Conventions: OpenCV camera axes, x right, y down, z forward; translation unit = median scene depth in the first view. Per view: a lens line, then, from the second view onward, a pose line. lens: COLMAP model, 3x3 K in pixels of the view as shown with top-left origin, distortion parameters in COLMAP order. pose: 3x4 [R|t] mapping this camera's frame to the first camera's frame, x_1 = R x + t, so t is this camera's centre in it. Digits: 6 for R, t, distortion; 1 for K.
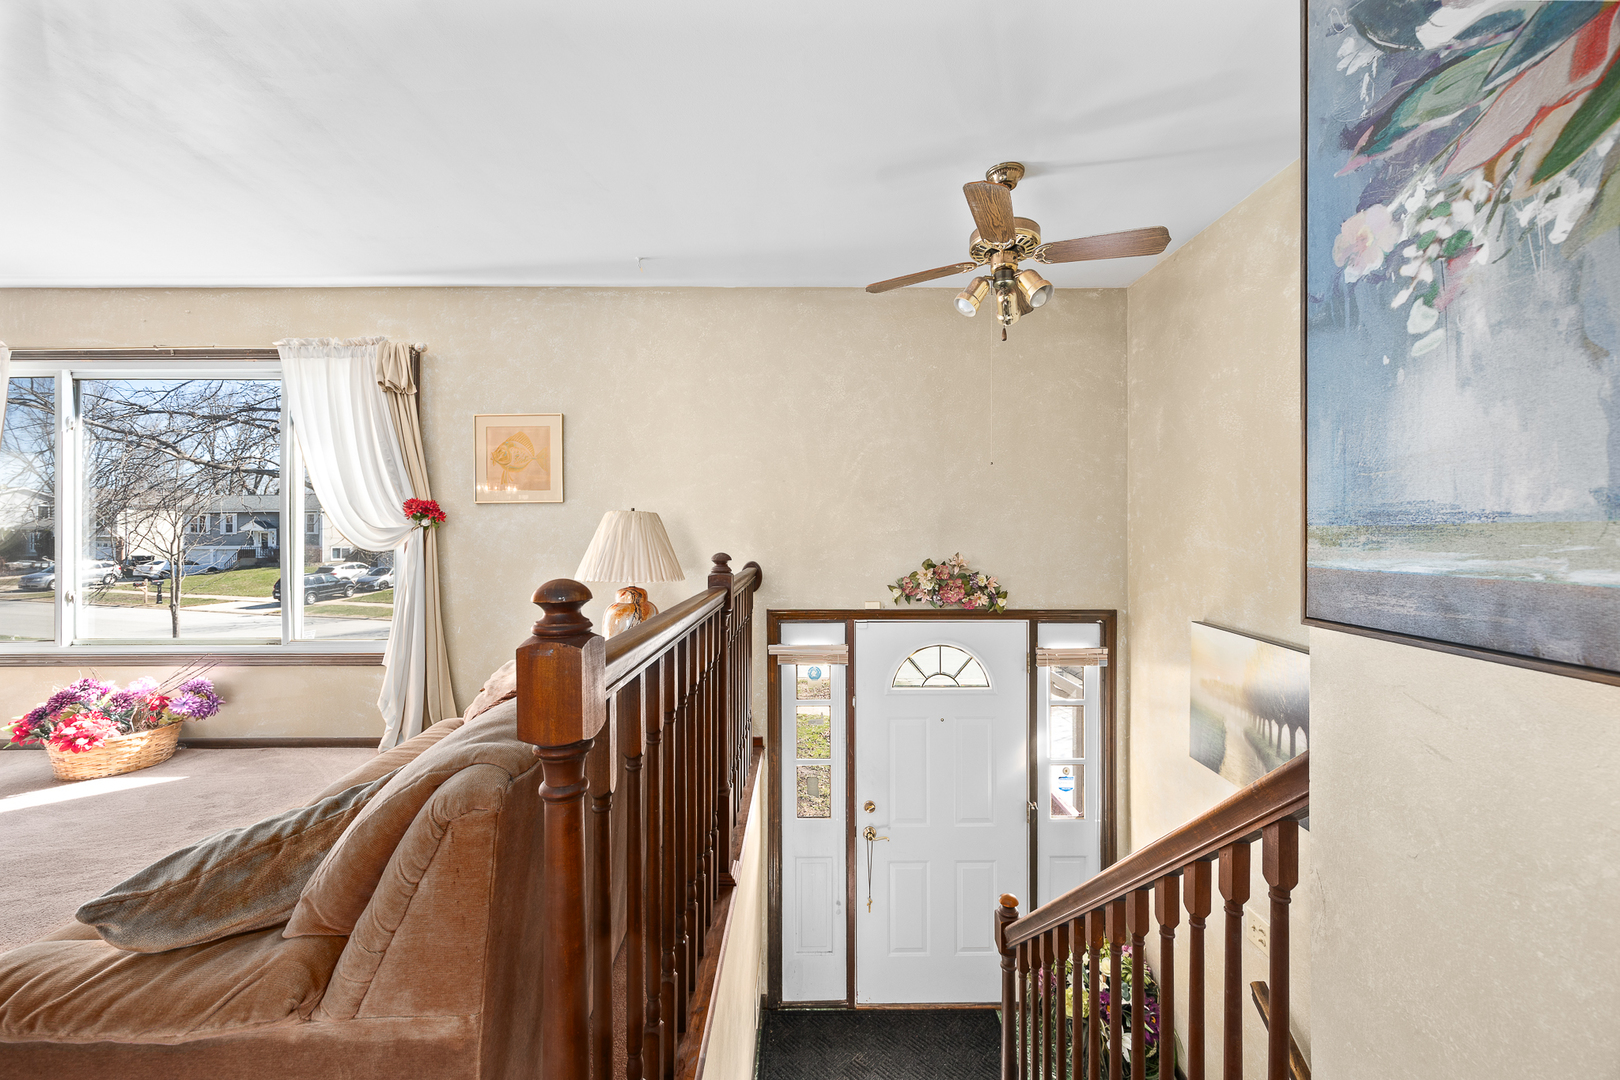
lens RADIAL K [[619.4, 0, 804.4], [0, 619.4, 532.8], [0, 0, 1]] dist [-0.001823, 0.000279]
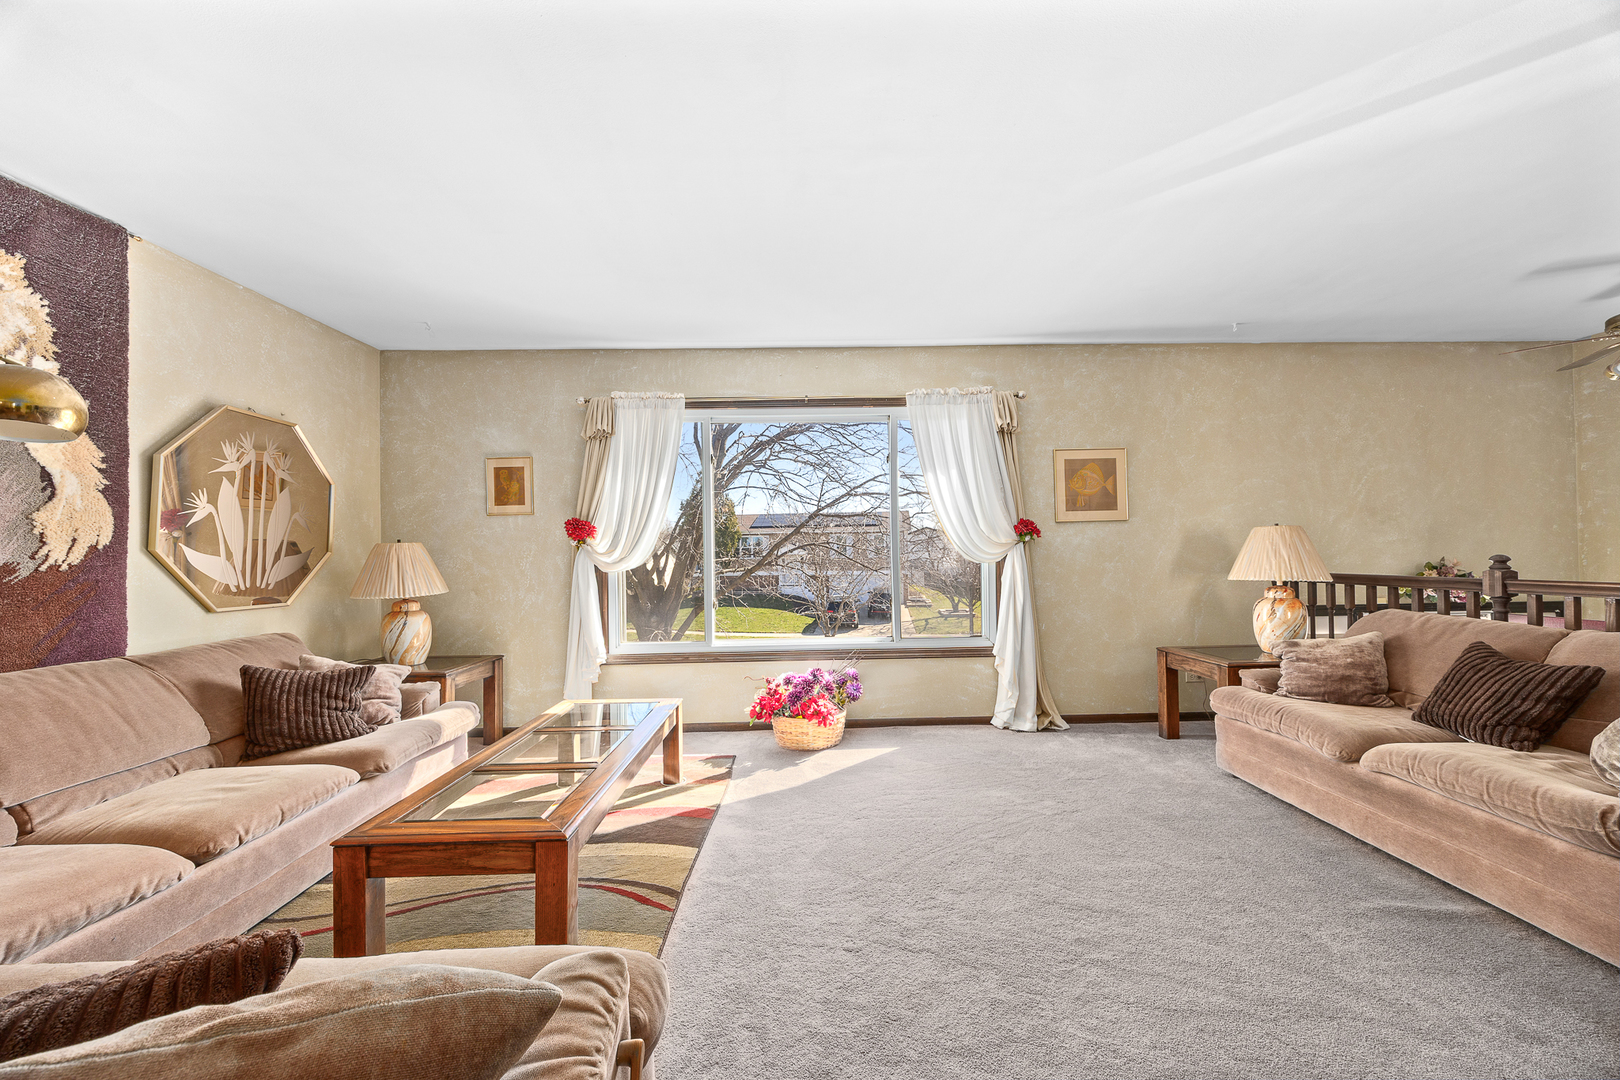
lens RADIAL K [[619.4, 0, 807.8], [0, 619.4, 543.5], [0, 0, 1]] dist [-0.001823, 0.000279]
pose [[0.999766, -0.014515, 0.016023, -1.062010], [0.014701, 0.999825, -0.011542, 0.001320], [-0.015853, 0.011774, 0.999805, -0.211471]]
